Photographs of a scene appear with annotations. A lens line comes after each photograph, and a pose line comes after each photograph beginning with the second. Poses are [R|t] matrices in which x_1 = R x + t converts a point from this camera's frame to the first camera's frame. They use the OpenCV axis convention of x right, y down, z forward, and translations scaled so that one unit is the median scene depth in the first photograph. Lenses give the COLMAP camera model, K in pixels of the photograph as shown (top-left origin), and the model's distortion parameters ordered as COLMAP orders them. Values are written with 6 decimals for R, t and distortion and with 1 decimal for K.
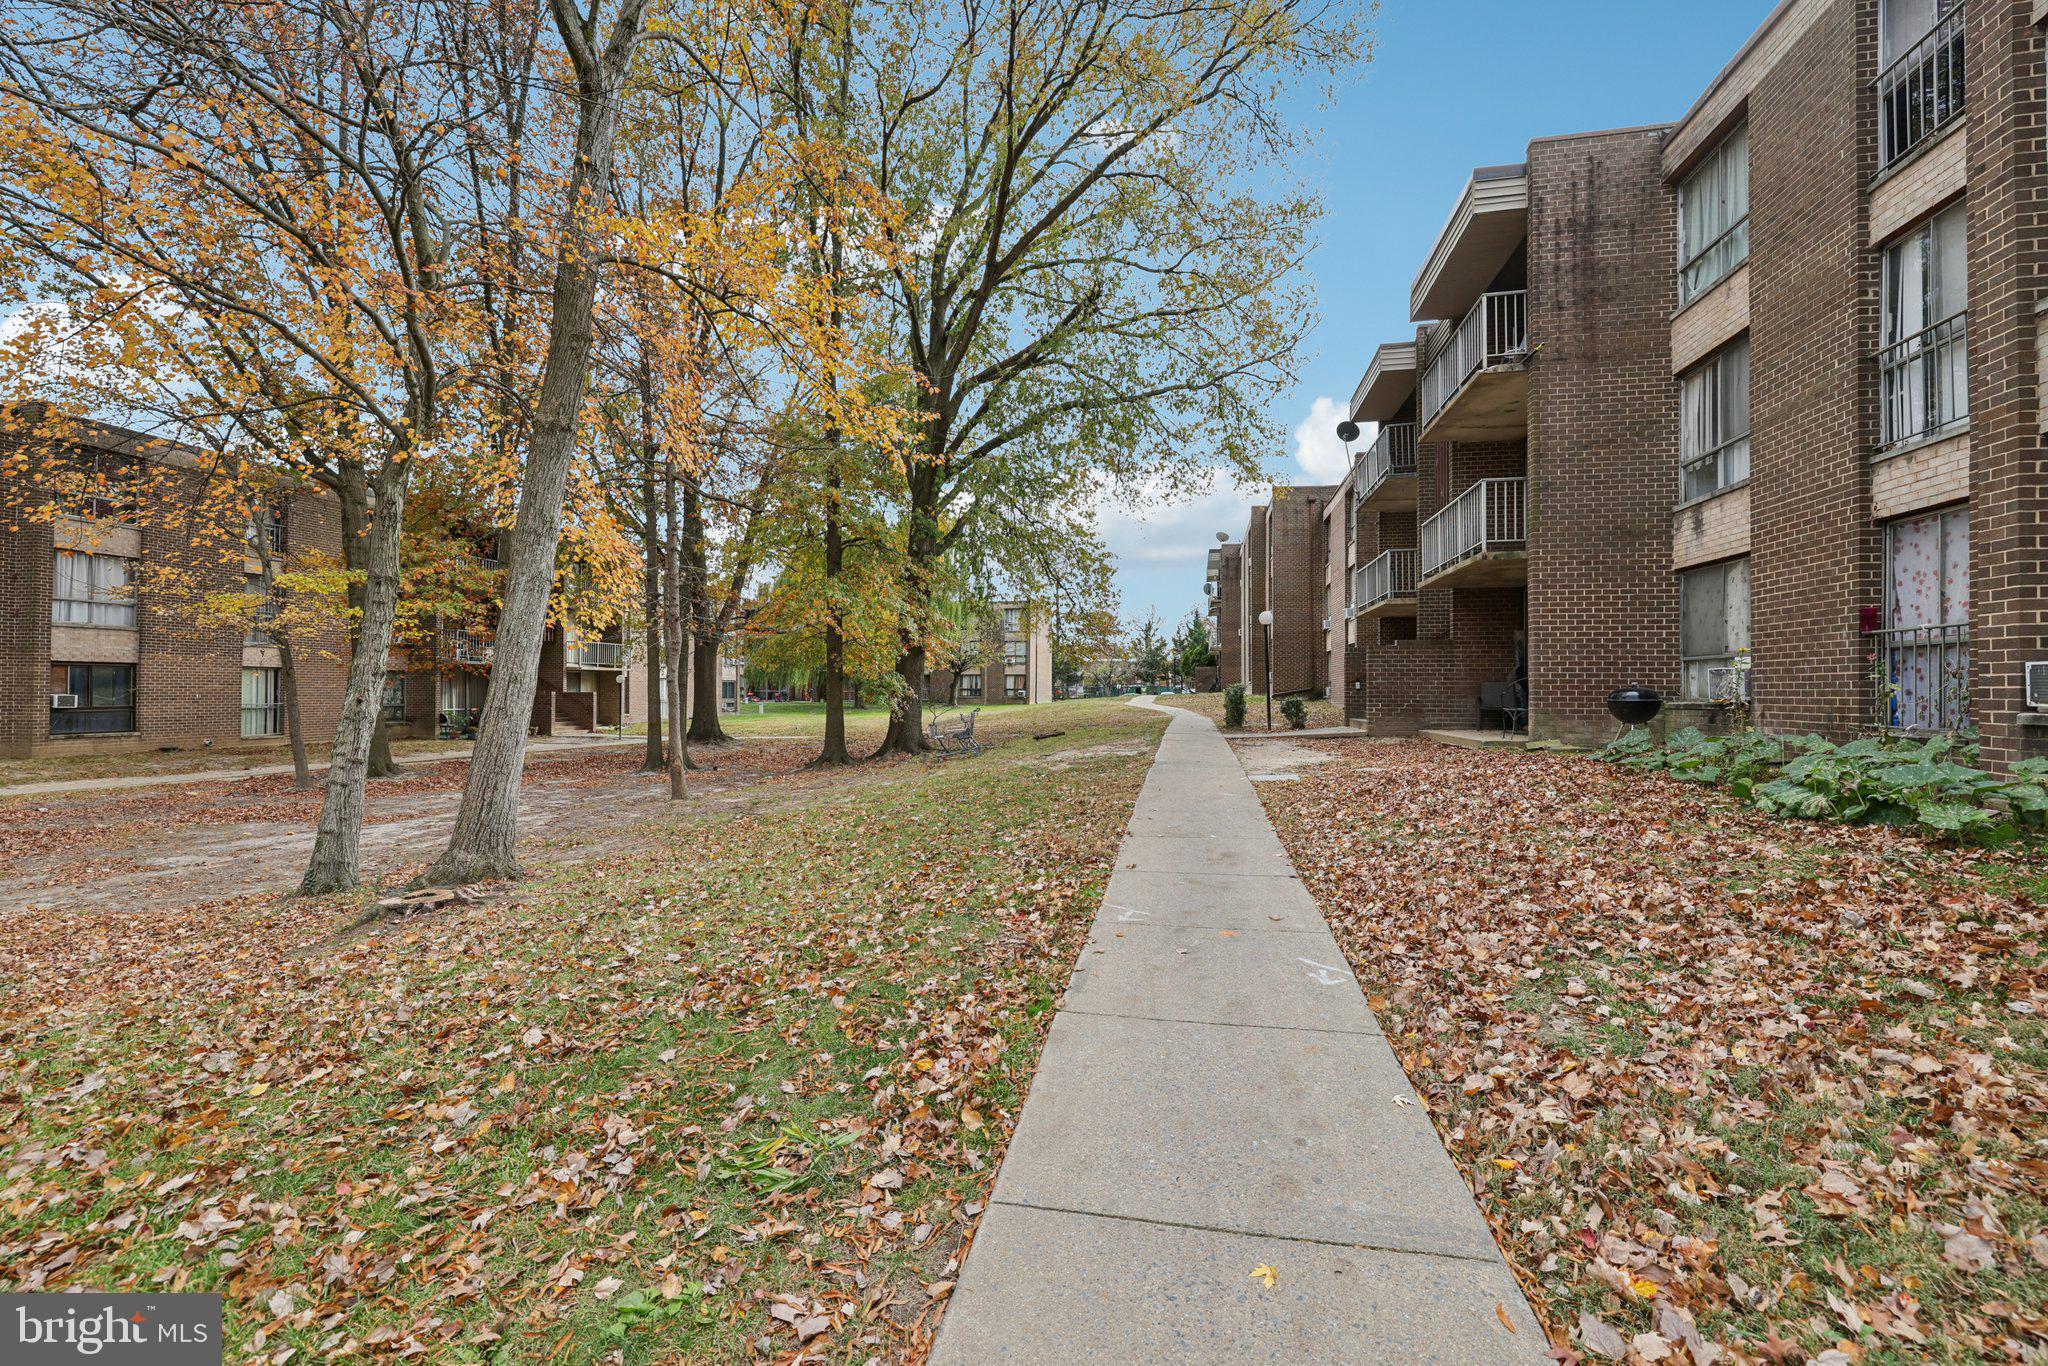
lens RADIAL K [[870.3, 0, 1010.3], [0, 870.3, 686.1], [0, 0, 1]] dist [0.000472, -0.000124]
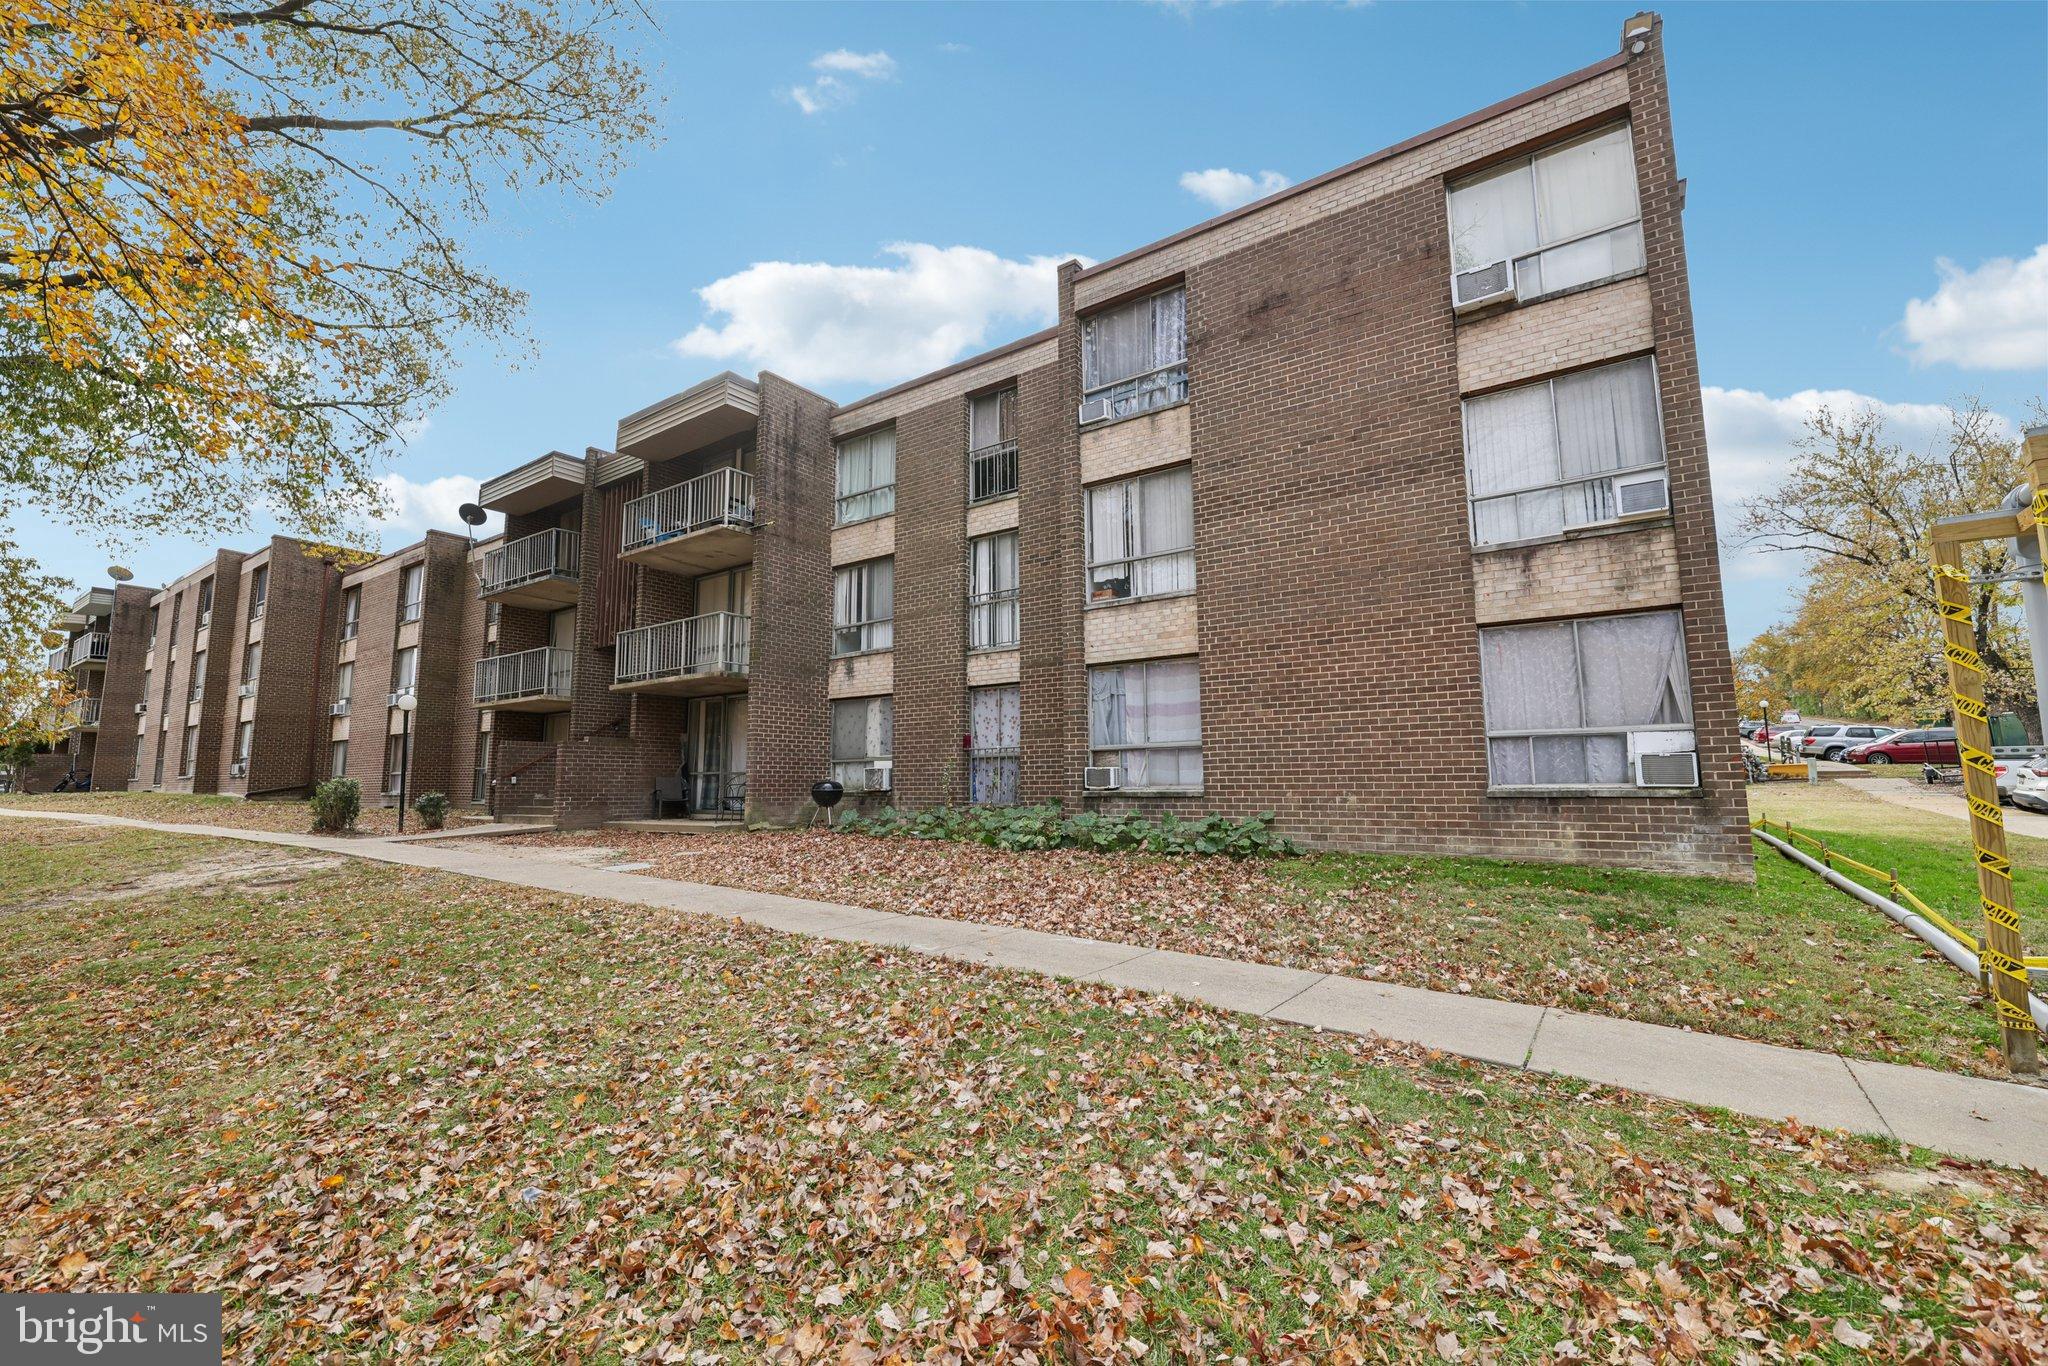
lens RADIAL K [[870.3, 0, 1013.3], [0, 870.3, 678.1], [0, 0, 1]] dist [0.000472, -0.000124]
pose [[0.405362, 0.106214, 0.907965, -0.466174], [0.001623, 0.993142, -0.116902, 0.001279], [-0.914155, 0.048861, 0.402410, 0.149324]]
